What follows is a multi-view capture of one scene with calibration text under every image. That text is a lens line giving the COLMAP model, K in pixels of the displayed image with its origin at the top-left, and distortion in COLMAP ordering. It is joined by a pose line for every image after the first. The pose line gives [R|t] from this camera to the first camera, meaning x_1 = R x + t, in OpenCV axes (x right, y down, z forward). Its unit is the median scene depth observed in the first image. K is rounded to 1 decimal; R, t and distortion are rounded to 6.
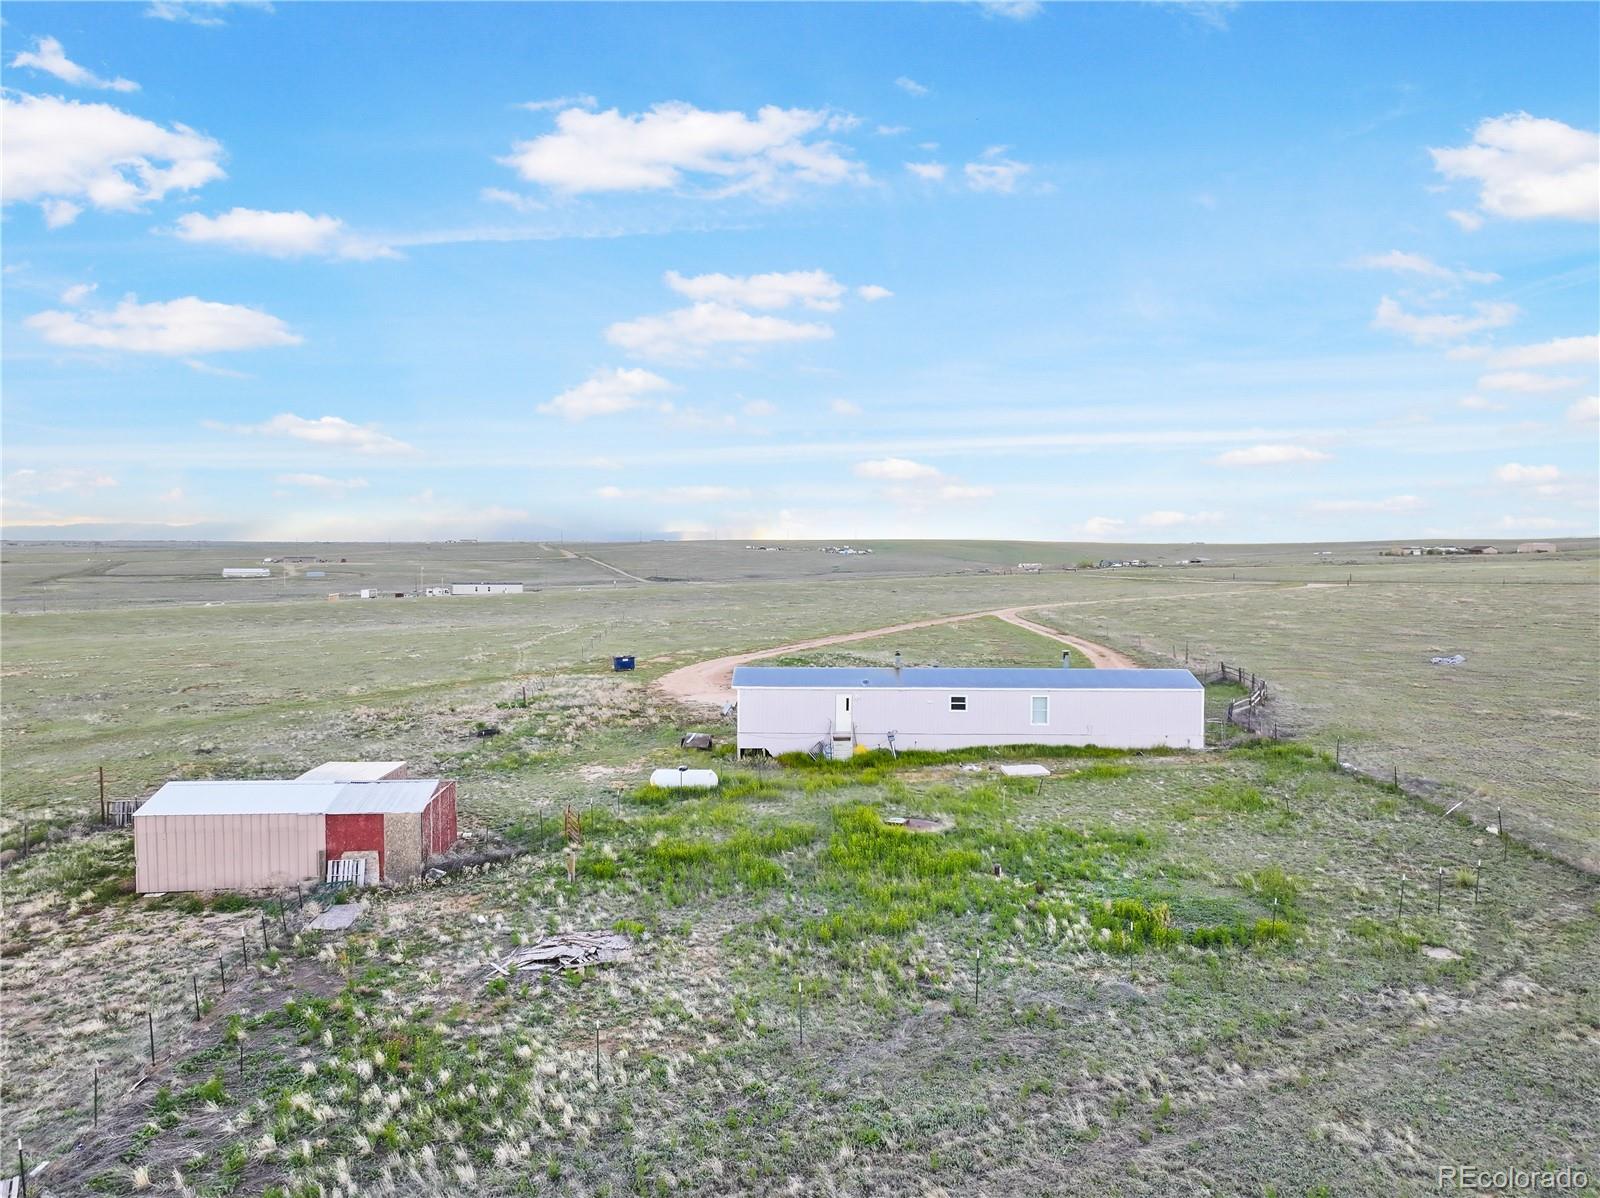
lens RADIAL K [[1115.3, 0, 785.3], [0, 1115.3, 594.4], [0, 0, 1]] dist [0.007452, 0.002398]
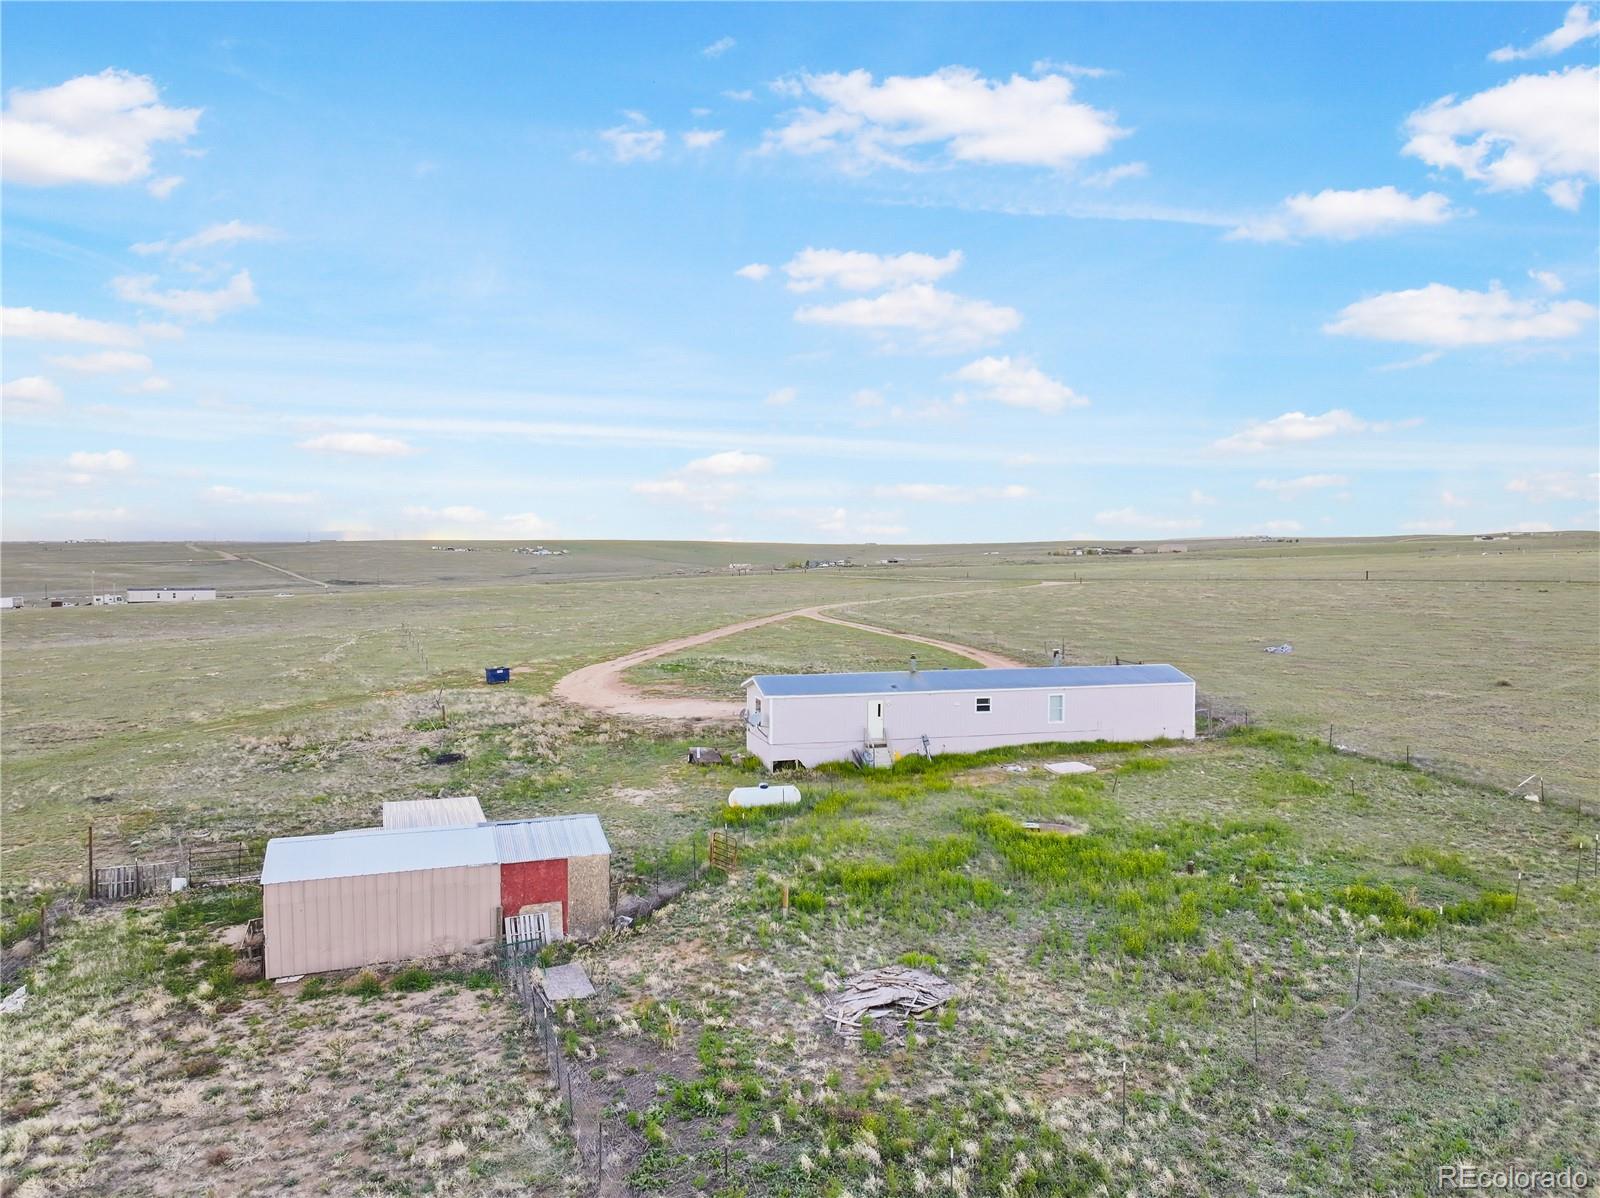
lens RADIAL K [[1121.1, 0, 798.8], [0, 1121.1, 603.5], [0, 0, 1]] dist [0.007506, 0.002646]
pose [[0.961092, -0.014052, 0.275869, -0.322337], [0.012033, 0.999887, 0.009010, -0.005318], [-0.275965, -0.005340, 0.961153, 0.086489]]
